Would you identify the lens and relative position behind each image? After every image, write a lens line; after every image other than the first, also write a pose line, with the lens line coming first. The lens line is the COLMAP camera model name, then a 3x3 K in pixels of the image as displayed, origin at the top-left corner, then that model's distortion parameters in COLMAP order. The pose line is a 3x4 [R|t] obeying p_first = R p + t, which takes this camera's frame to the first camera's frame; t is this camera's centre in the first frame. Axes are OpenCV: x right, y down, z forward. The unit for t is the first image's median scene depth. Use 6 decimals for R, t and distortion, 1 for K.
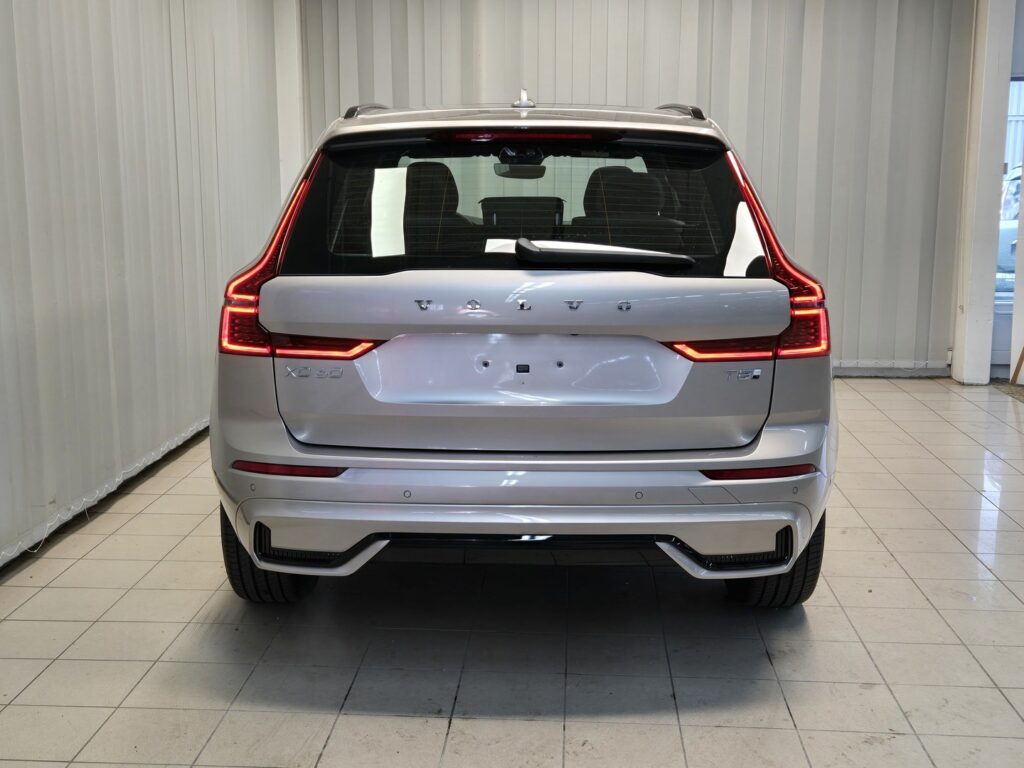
lens RADIAL K [[1206.3, 0, 512.0], [0, 1206.3, 384.0], [0, 0, 1]] dist [0.059530, 0.034808]
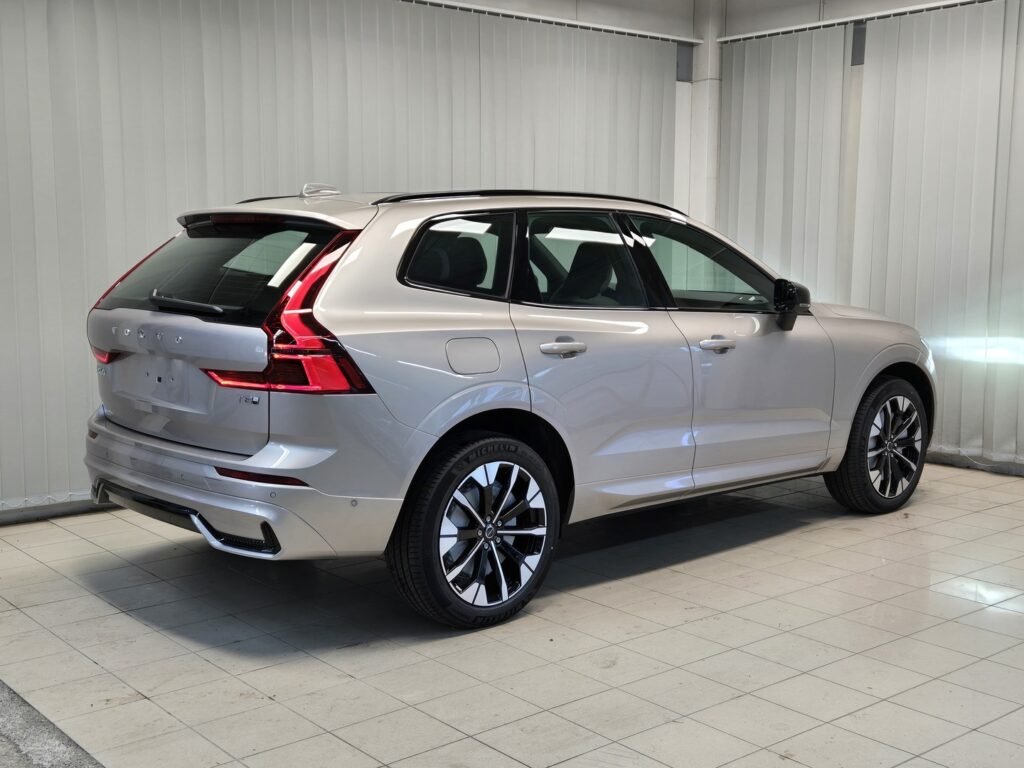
lens RADIAL K [[1192.2, 0, 511.1], [0, 1192.2, 417.9], [0, 0, 1]] dist [0.076875, 0.048521]
pose [[0.687507, 0.109904, -0.717813, 1.311500], [-0.132596, 0.990862, 0.024712, -0.057705], [0.713969, 0.078190, 0.695798, 0.299668]]
